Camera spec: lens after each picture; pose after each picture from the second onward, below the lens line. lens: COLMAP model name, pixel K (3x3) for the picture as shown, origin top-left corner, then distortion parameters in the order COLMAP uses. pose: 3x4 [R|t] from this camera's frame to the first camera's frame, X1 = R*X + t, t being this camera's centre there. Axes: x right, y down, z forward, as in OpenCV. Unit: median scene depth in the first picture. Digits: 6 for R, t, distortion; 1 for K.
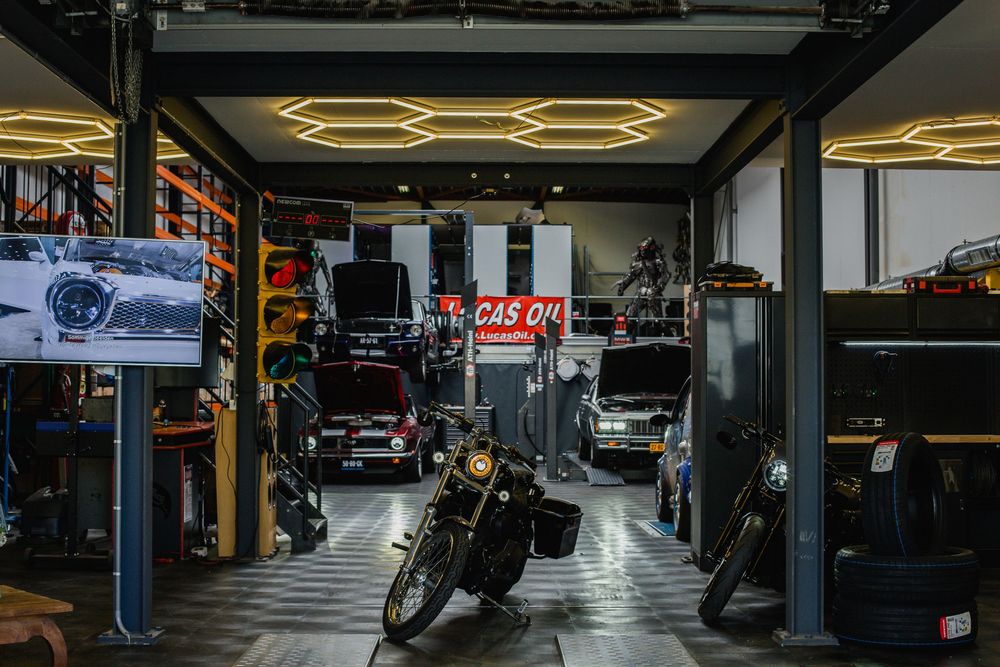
lens RADIAL K [[1440.4, 0, 499.3], [0, 1440.4, 333.3], [0, 0, 1]] dist [-0.059909, 0.000000]
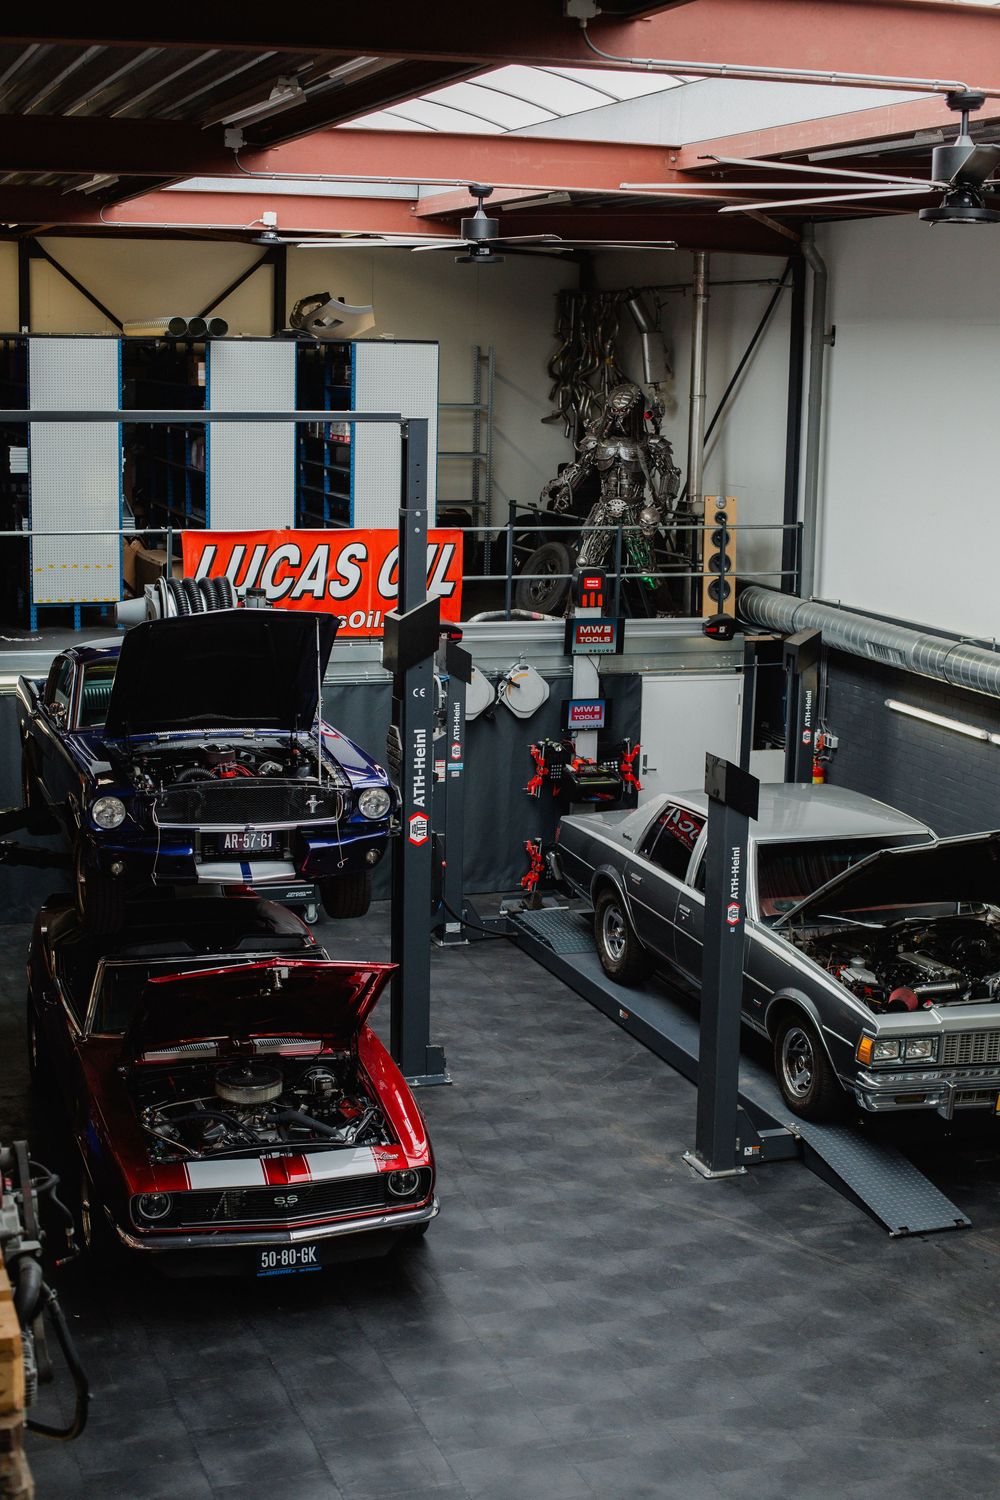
lens RADIAL K [[2160.5, 0, 500.7], [0, 2160.5, 748.6], [0, 0, 1]] dist [-0.059909, 0.000000]
pose [[0.952720, -0.039929, 0.301214, -0.146358], [-0.025962, 0.977005, 0.211629, -0.100782], [-0.302737, -0.209443, 0.929776, 0.375090]]
